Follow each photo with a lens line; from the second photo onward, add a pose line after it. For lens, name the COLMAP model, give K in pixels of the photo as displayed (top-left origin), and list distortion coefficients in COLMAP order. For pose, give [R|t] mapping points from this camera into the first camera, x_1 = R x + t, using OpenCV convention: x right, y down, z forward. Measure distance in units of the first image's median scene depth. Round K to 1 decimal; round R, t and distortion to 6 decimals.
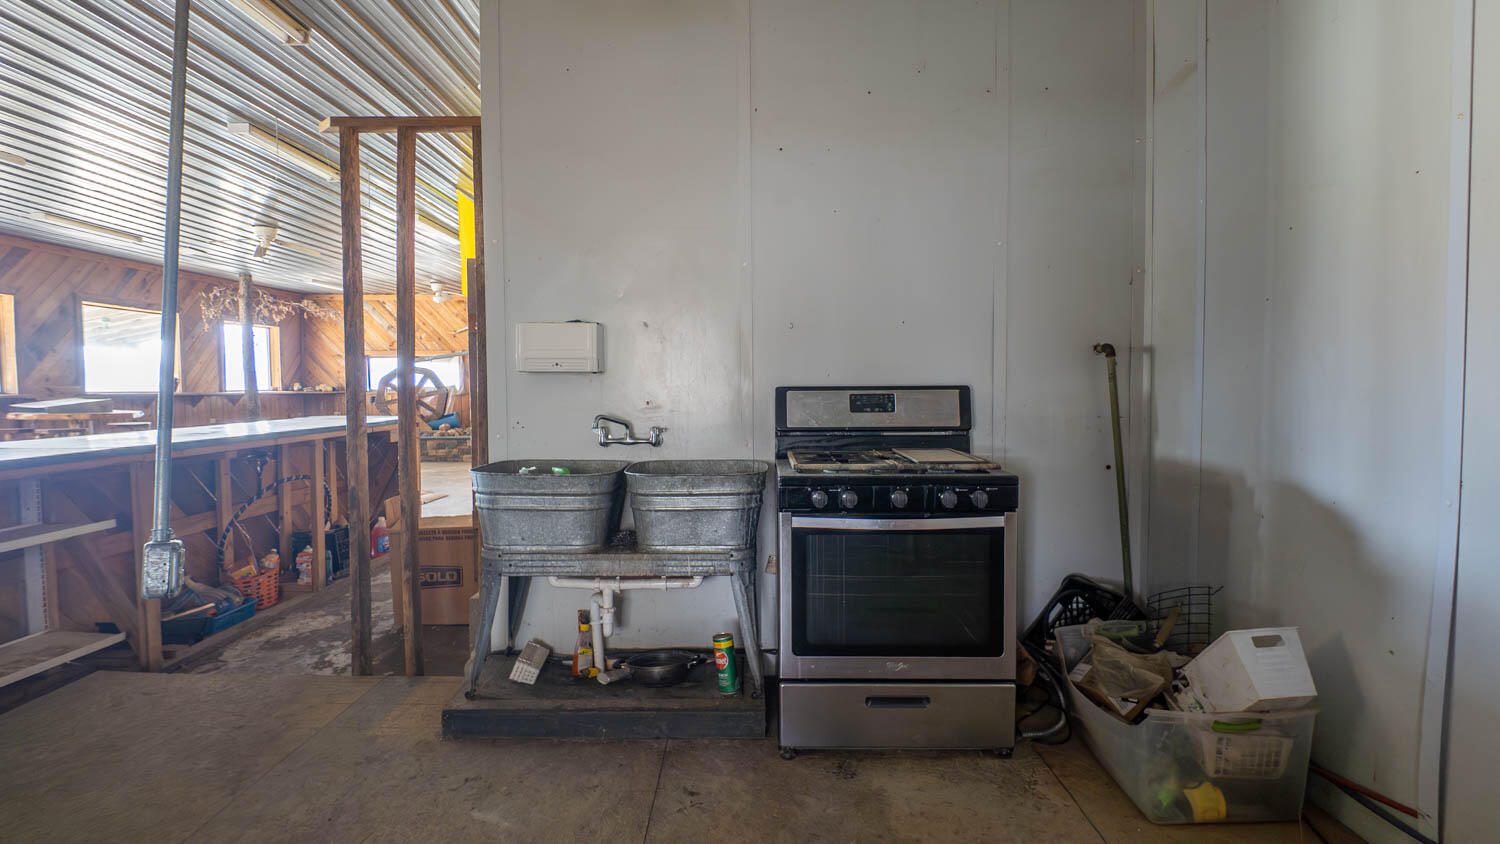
lens RADIAL K [[784.3, 0, 748.5], [0, 784.3, 420.2], [0, 0, 1]] dist [-0.003643, -0.005588]
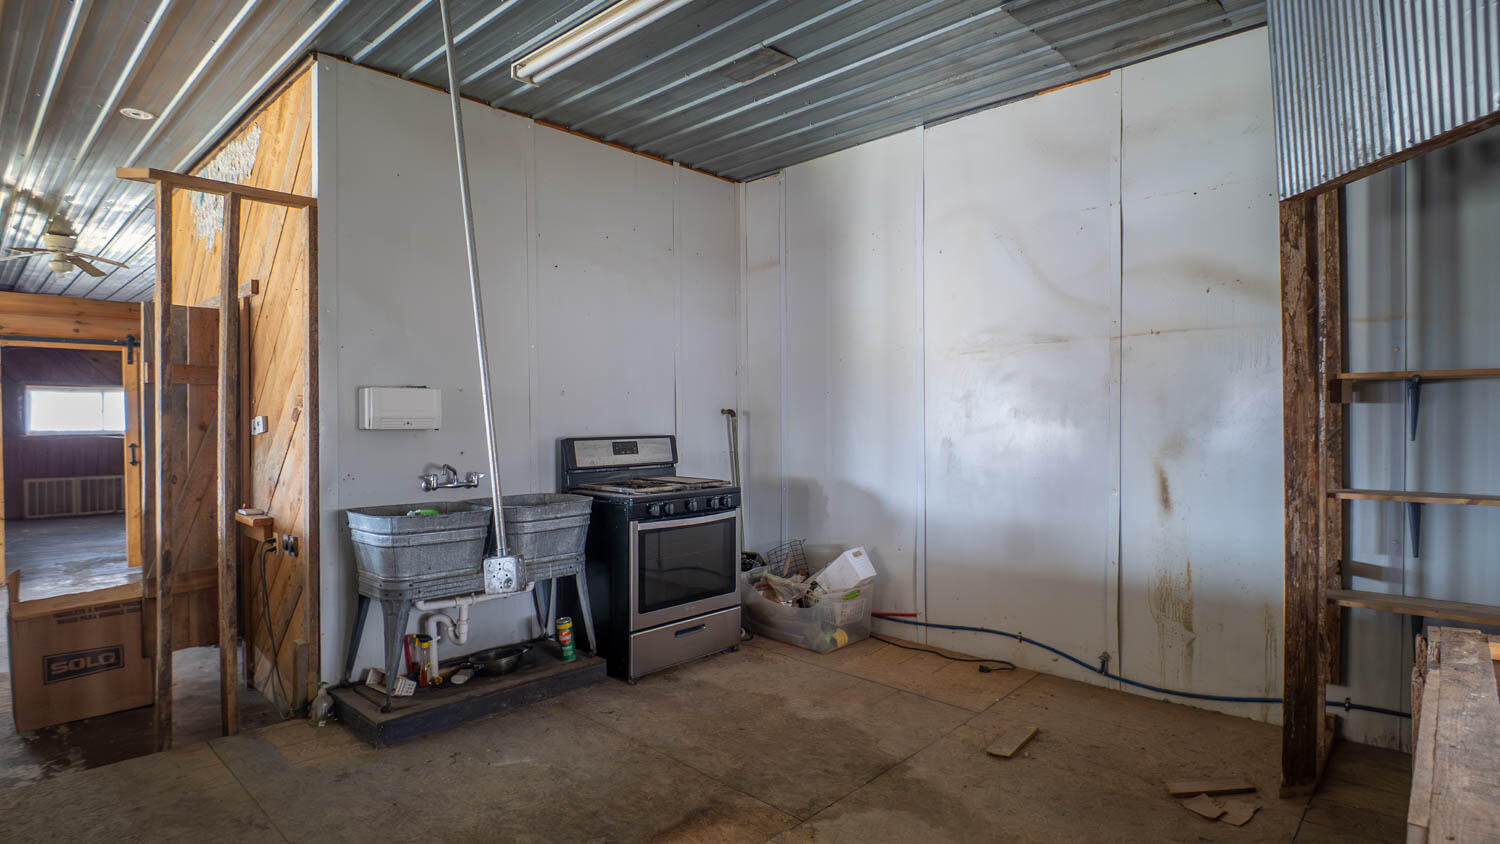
lens RADIAL K [[784.3, 0, 757.8], [0, 784.3, 420.3], [0, 0, 1]] dist [-0.003643, -0.005588]
pose [[0.683990, -0.004030, 0.729481, -0.833453], [0.035703, 0.998971, -0.027957, -0.026452], [-0.728617, 0.045167, 0.683430, -0.219804]]
